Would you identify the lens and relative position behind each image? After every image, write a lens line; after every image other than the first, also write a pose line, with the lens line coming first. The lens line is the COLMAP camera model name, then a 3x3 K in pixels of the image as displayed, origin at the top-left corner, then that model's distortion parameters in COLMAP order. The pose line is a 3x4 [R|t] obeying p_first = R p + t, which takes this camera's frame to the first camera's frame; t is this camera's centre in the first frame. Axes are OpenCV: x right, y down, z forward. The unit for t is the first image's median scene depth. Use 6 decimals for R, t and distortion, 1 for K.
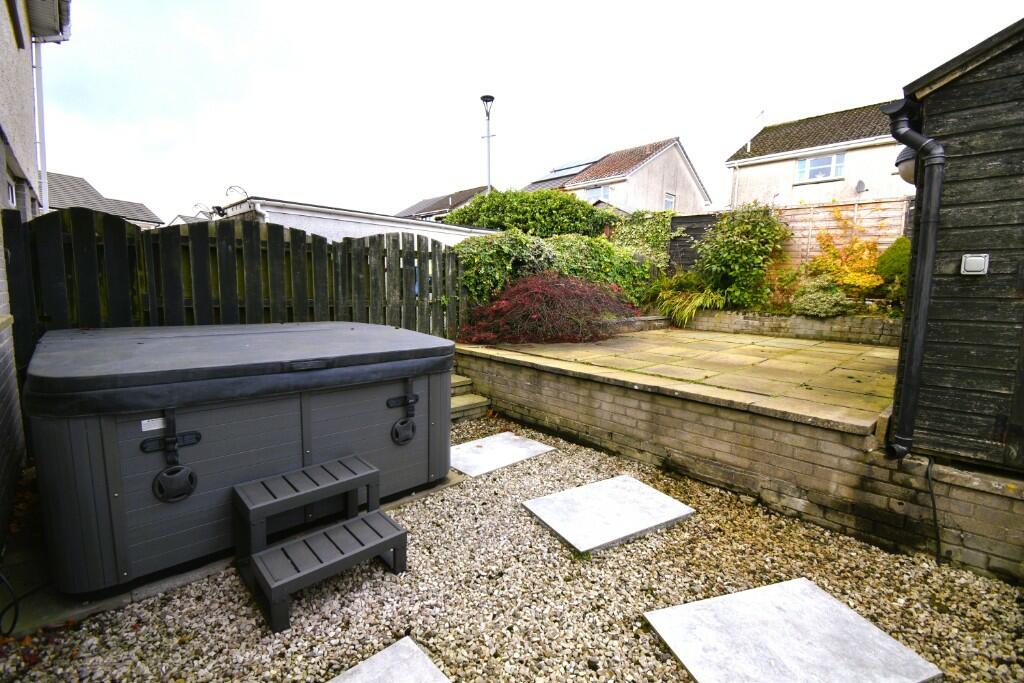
lens RADIAL K [[451.7, 0, 512.0], [0, 451.7, 341.5], [0, 0, 1]] dist [0.020724, -0.024374]
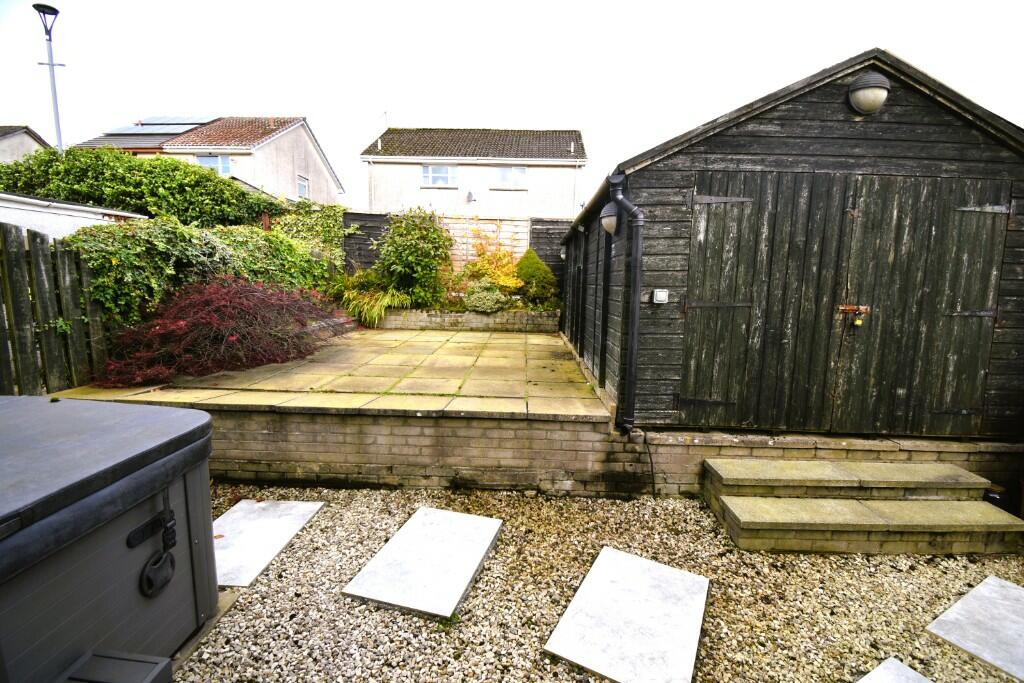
lens RADIAL K [[451.7, 0, 512.0], [0, 451.7, 341.5], [0, 0, 1]] dist [0.020724, -0.024374]
pose [[0.712126, -0.103172, 0.694429, -0.229142], [0.079160, 0.994635, 0.066597, -0.098283], [-0.697574, 0.007545, 0.716473, 0.163875]]
